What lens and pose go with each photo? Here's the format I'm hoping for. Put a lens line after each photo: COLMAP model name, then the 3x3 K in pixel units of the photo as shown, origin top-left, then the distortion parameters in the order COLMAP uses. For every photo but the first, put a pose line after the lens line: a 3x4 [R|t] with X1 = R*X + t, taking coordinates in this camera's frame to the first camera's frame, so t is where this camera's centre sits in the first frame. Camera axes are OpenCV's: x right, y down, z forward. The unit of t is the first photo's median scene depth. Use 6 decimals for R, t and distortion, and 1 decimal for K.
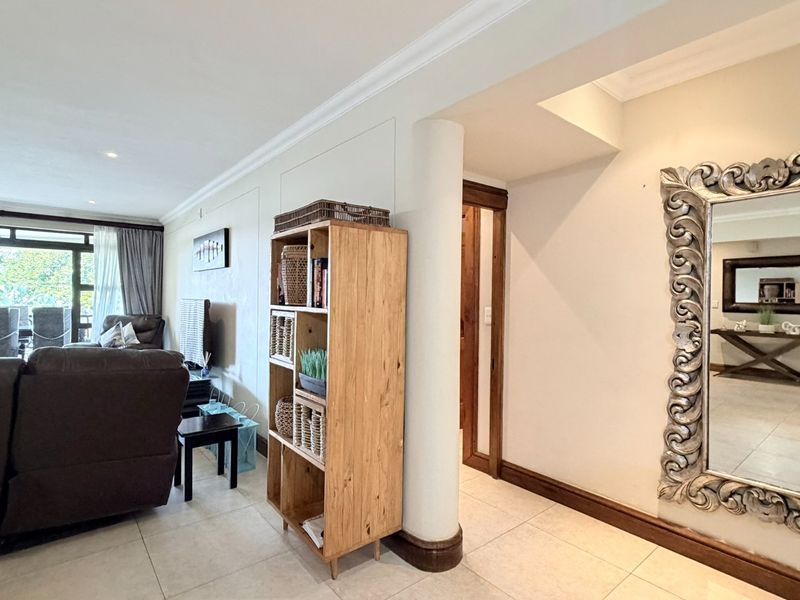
lens RADIAL K [[425.3, 0, 401.9], [0, 425.3, 299.4], [0, 0, 1]] dist [0.001557, 0.000625]
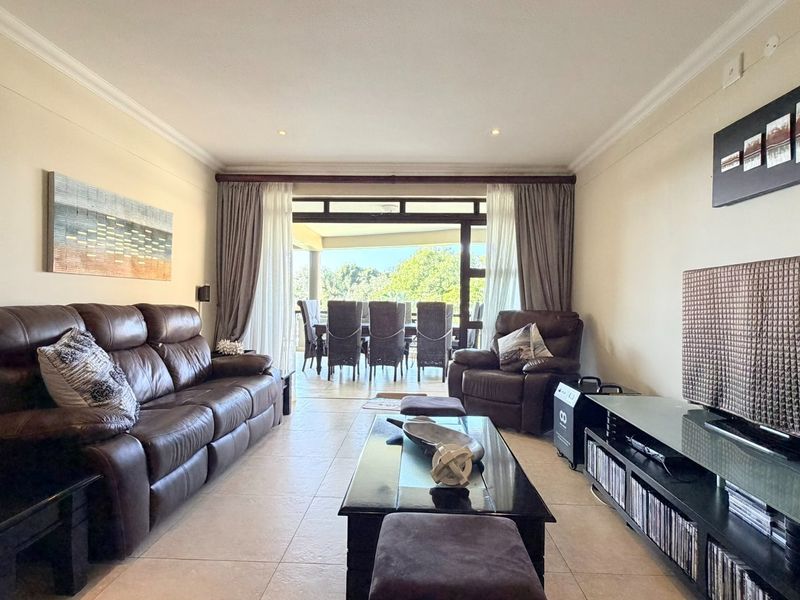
lens RADIAL K [[425.3, 0, 400.9], [0, 425.3, 308.6], [0, 0, 1]] dist [0.001557, 0.000625]
pose [[0.748167, 0.008668, -0.663454, -0.355360], [-0.005510, 0.999961, 0.006850, 0.029279], [0.663487, -0.001470, 0.748186, 0.370411]]
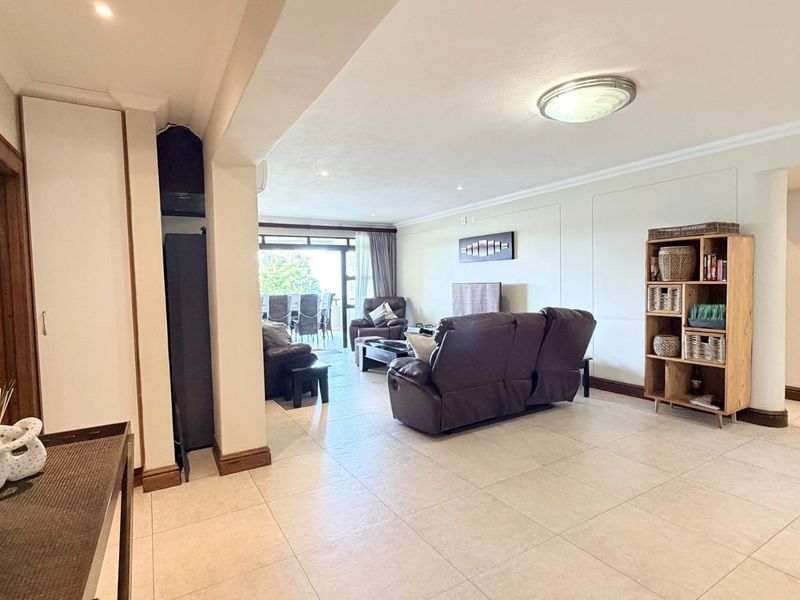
lens RADIAL K [[425.3, 0, 405.8], [0, 425.3, 298.2], [0, 0, 1]] dist [0.001557, 0.000625]
pose [[0.988417, -0.028808, -0.149006, -0.372893], [0.034399, 0.998792, 0.035079, -0.004835], [0.147815, -0.039798, 0.988214, -0.305296]]
